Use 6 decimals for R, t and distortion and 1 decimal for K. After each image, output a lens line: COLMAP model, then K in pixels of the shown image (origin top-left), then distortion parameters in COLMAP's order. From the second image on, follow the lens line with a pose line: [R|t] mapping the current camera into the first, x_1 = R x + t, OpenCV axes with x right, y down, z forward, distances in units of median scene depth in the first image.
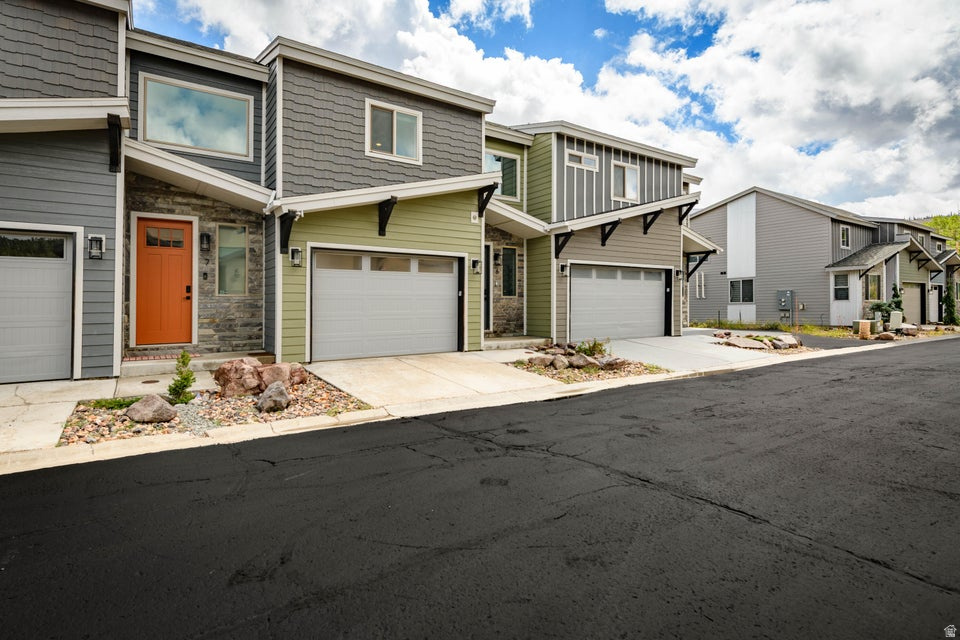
lens RADIAL K [[494.3, 0, 482.3], [0, 494.3, 313.7], [0, 0, 1]] dist [0.005926, -0.002634]
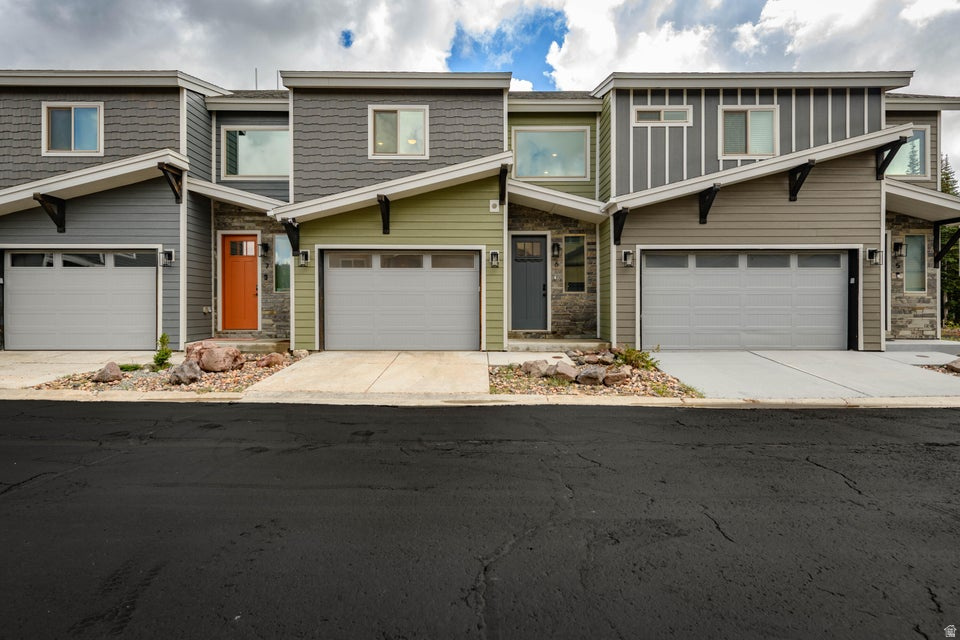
lens RADIAL K [[494.3, 0, 481.2], [0, 494.3, 319.4], [0, 0, 1]] dist [0.005926, -0.002634]
pose [[0.814768, 0.022559, -0.579348, 0.501256], [-0.016489, 0.999740, 0.015740, 0.002160], [0.579553, -0.003272, 0.814928, 0.236541]]
